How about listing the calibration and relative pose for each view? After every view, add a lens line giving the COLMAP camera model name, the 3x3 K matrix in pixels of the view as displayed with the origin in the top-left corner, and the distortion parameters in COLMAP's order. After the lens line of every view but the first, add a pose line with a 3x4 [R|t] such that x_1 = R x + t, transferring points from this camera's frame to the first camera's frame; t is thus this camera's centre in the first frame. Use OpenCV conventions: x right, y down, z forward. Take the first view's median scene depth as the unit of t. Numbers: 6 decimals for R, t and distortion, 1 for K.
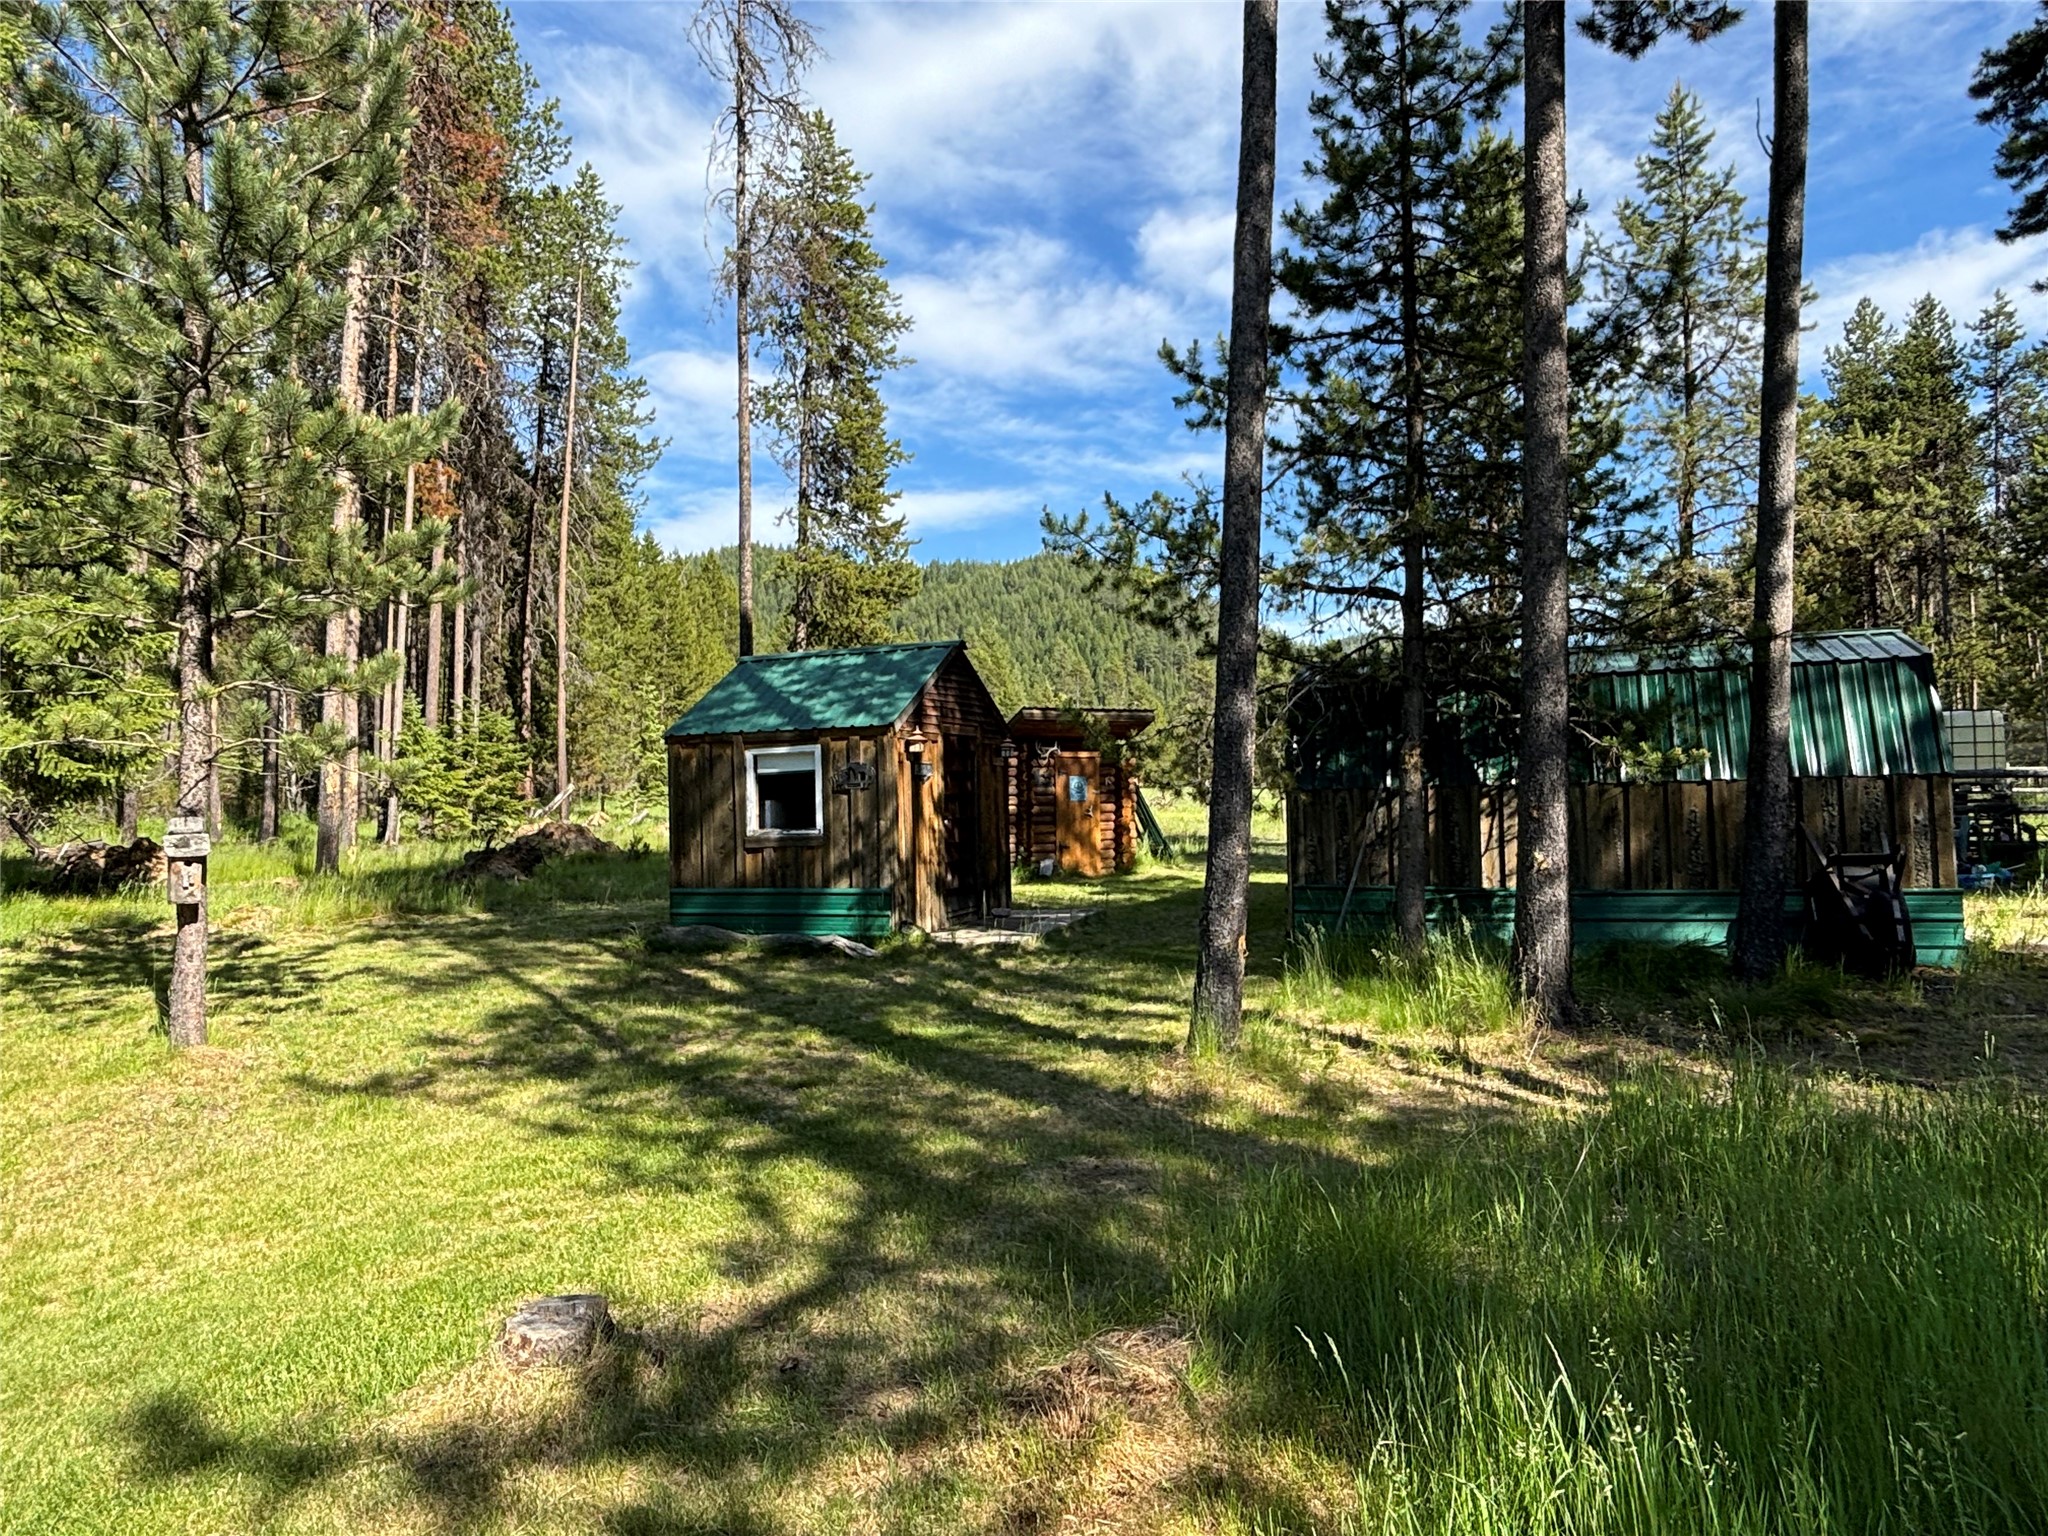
lens RADIAL K [[1277.3, 0, 1024.0], [0, 1277.3, 768.0], [0, 0, 1]] dist [-0.000575, -0.000356]
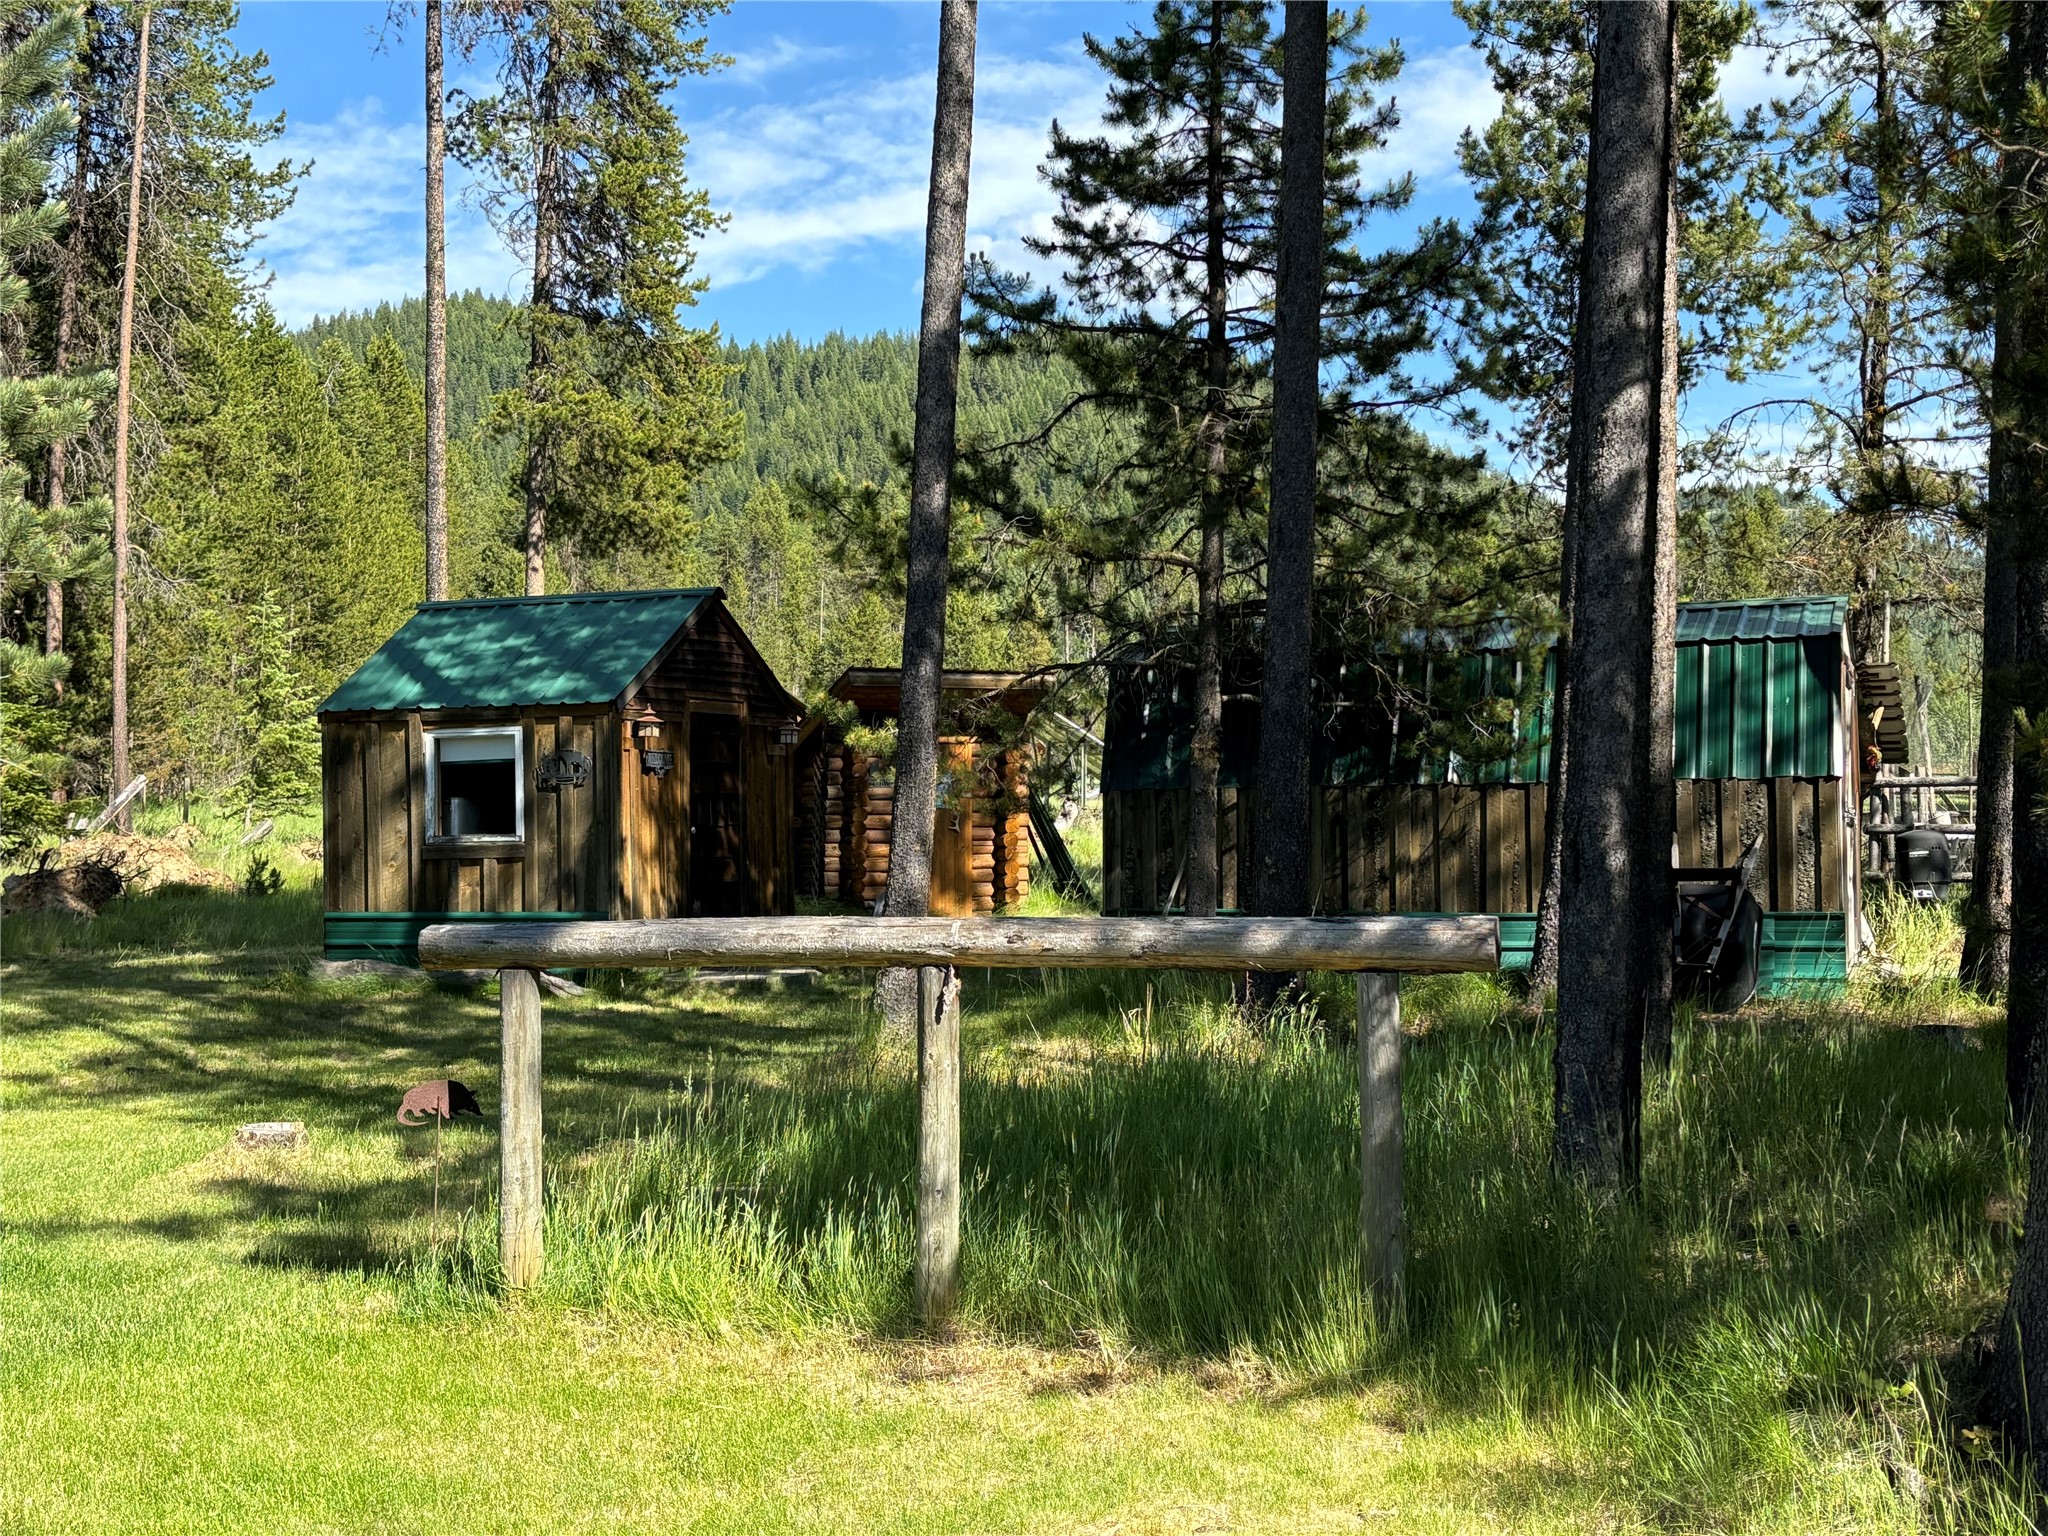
lens RADIAL K [[2531.4, 0, 1024.0], [0, 2531.4, 768.0], [0, 0, 1]] dist [0.003195, -0.014760]
pose [[0.999909, 0.010291, 0.008765, 0.040082], [-0.010340, 0.999931, 0.005558, -0.001512], [-0.008708, -0.005648, 0.999946, -0.162487]]
